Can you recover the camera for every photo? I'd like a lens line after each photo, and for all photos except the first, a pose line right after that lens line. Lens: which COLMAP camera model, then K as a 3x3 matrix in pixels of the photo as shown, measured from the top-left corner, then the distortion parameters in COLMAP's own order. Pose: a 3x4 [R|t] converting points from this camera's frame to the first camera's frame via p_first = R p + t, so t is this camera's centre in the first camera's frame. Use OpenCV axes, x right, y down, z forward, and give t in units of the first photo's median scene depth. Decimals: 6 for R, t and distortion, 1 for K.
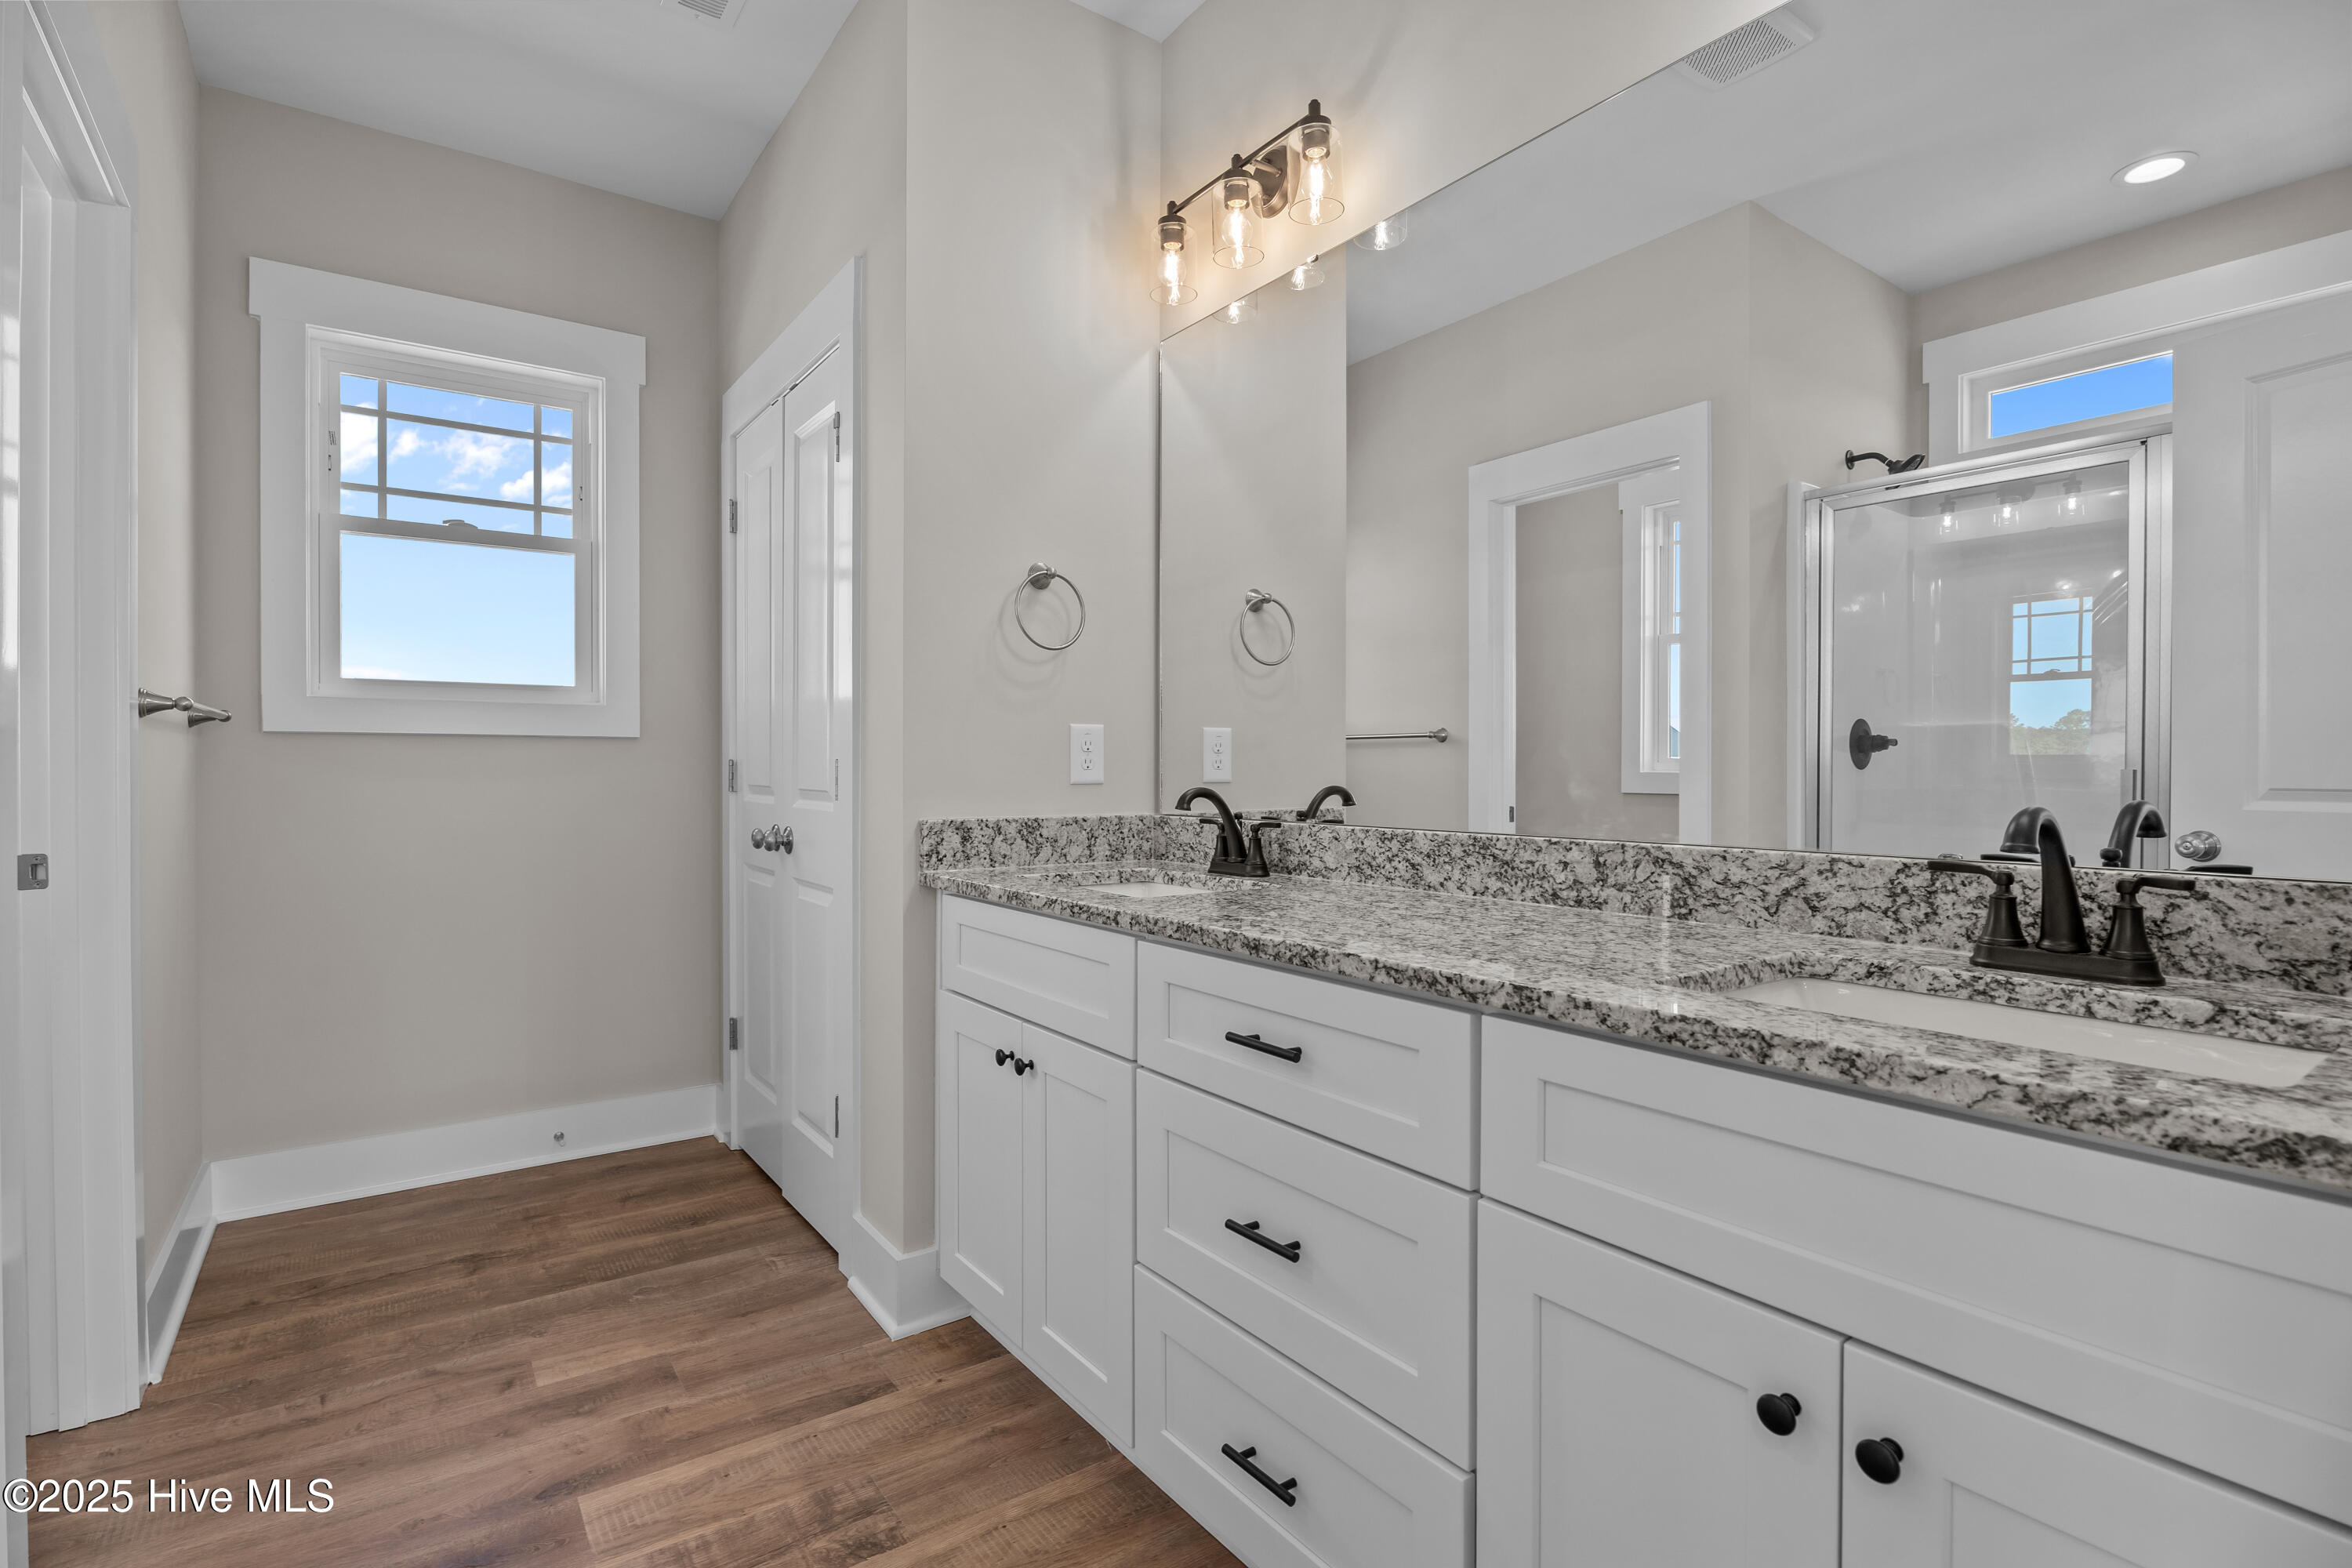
lens RADIAL K [[1130.4, 0, 1169.5], [0, 1130.4, 767.2], [0, 0, 1]] dist [-0.019135, 0.000616]
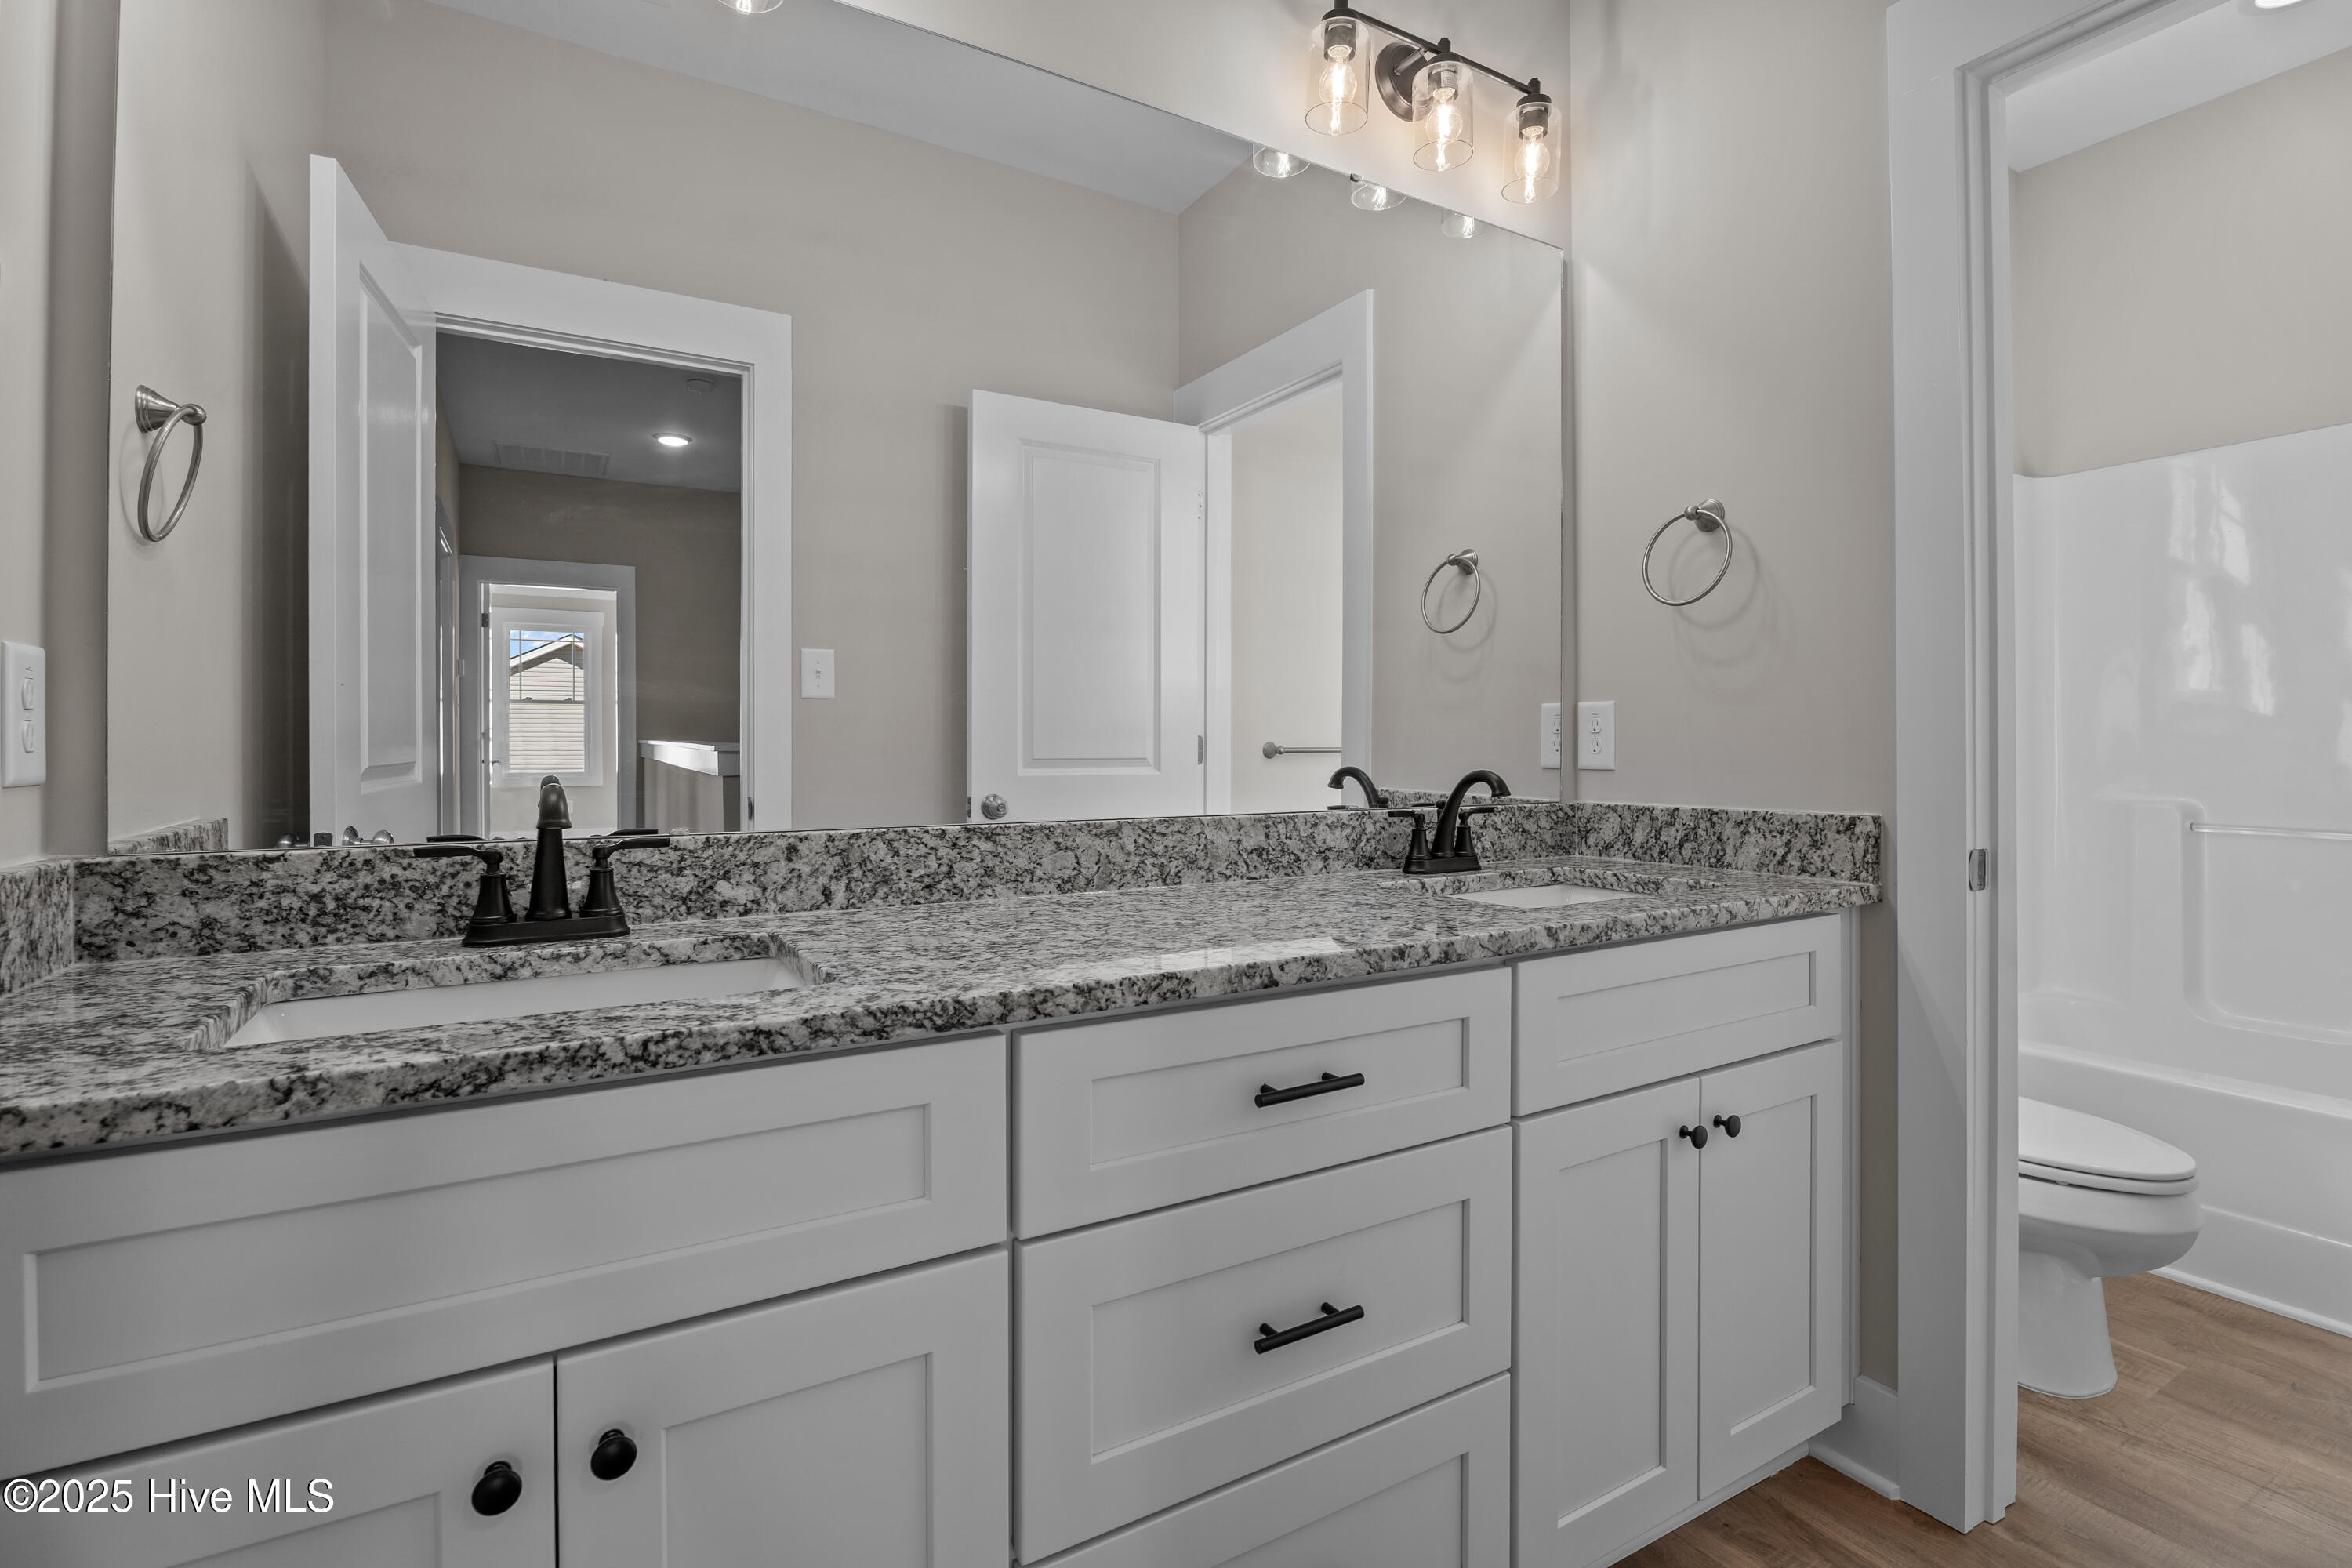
lens RADIAL K [[1128.6, 0, 1179.1], [0, 1128.6, 740.4], [0, 0, 1]] dist [-0.009042, -0.000168]
pose [[0.079562, 0.003109, 0.996825, -0.570947], [0.002025, 0.999993, -0.003281, -0.003501], [-0.996828, 0.002279, 0.079555, 0.792457]]
